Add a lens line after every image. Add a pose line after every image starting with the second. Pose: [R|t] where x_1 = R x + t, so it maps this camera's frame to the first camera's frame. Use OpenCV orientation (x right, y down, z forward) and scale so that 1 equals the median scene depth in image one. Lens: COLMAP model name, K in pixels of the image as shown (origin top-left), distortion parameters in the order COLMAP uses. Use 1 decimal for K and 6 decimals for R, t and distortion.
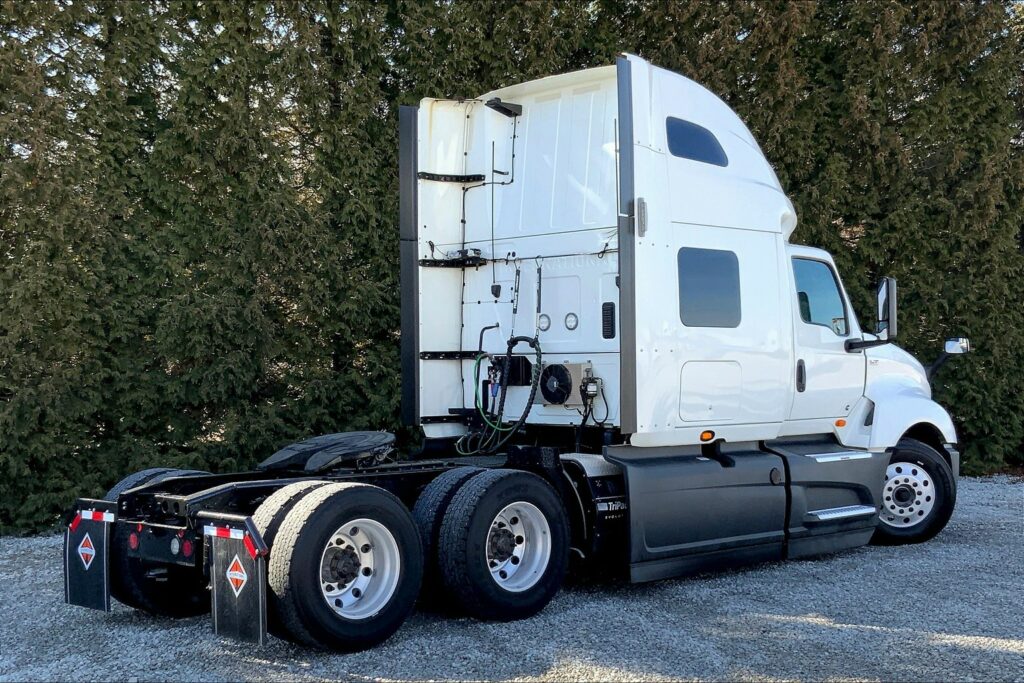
lens RADIAL K [[1379.4, 0, 512.0], [0, 1379.4, 341.5], [0, 0, 1]] dist [0.109536, 0.002265]
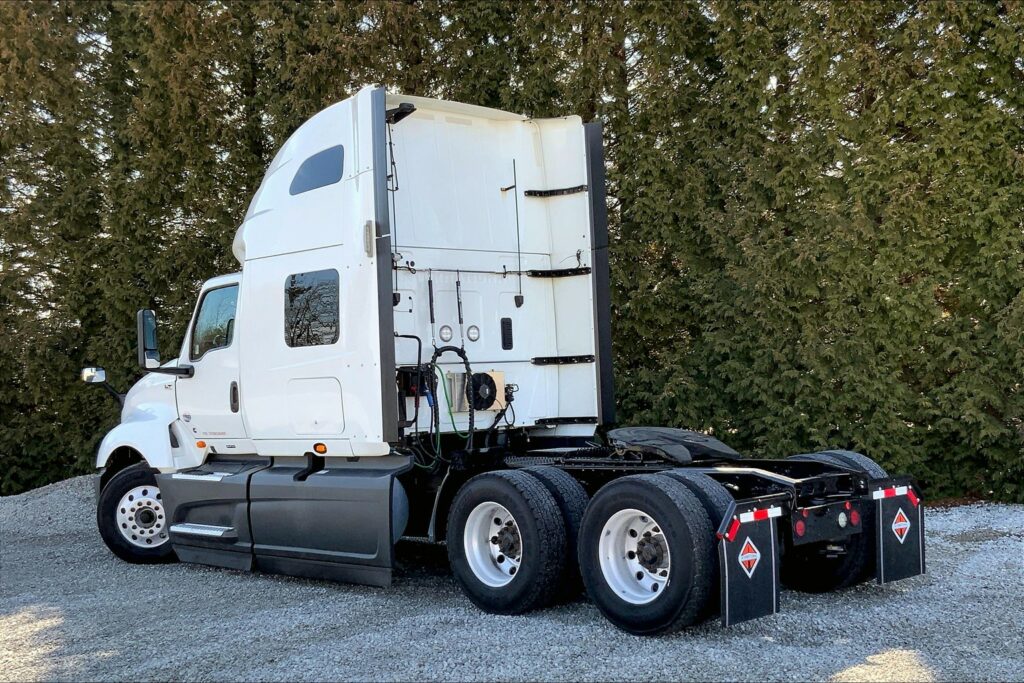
lens RADIAL K [[1352.0, 0, 512.2], [0, 1352.0, 370.3], [0, 0, 1]] dist [0.086680, -0.049948]
pose [[-0.003346, 0.017381, 0.999843, -1.009178], [0.024573, 0.999548, -0.017294, 0.033181], [-0.999692, 0.024512, -0.003772, 0.974554]]
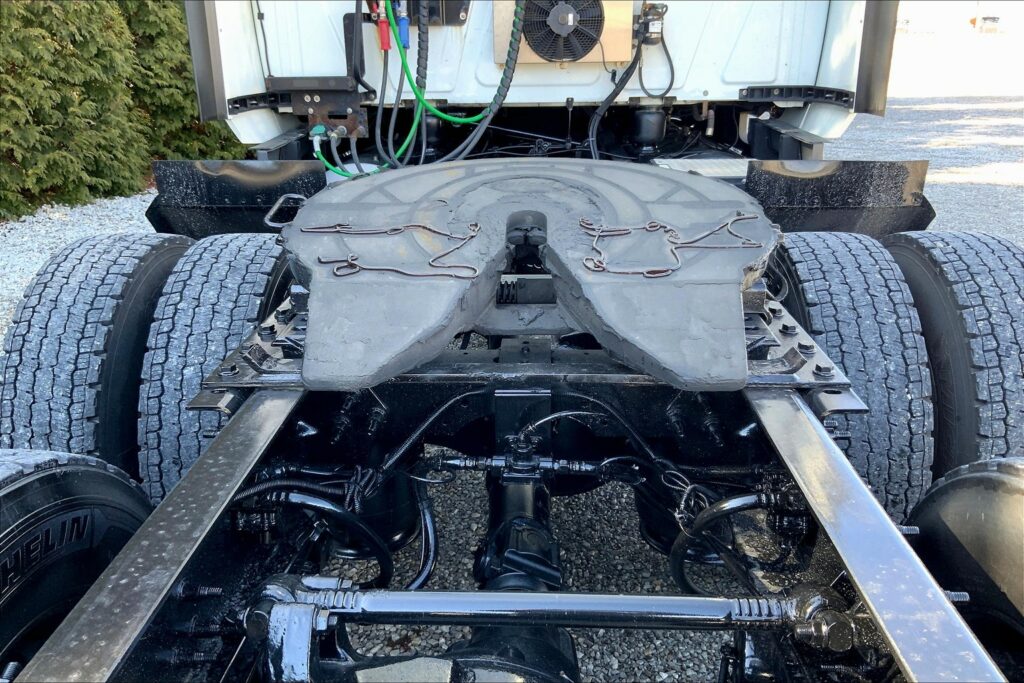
lens RADIAL K [[841.2, 0, 512.0], [0, 841.2, 341.5], [0, 0, 1]] dist [0.108826, -0.199045]
pose [[0.713750, -0.239384, 0.658222, -0.212631], [-0.006957, 0.937310, 0.348427, 0.032687], [-0.700366, -0.253269, 0.667339, 0.771966]]
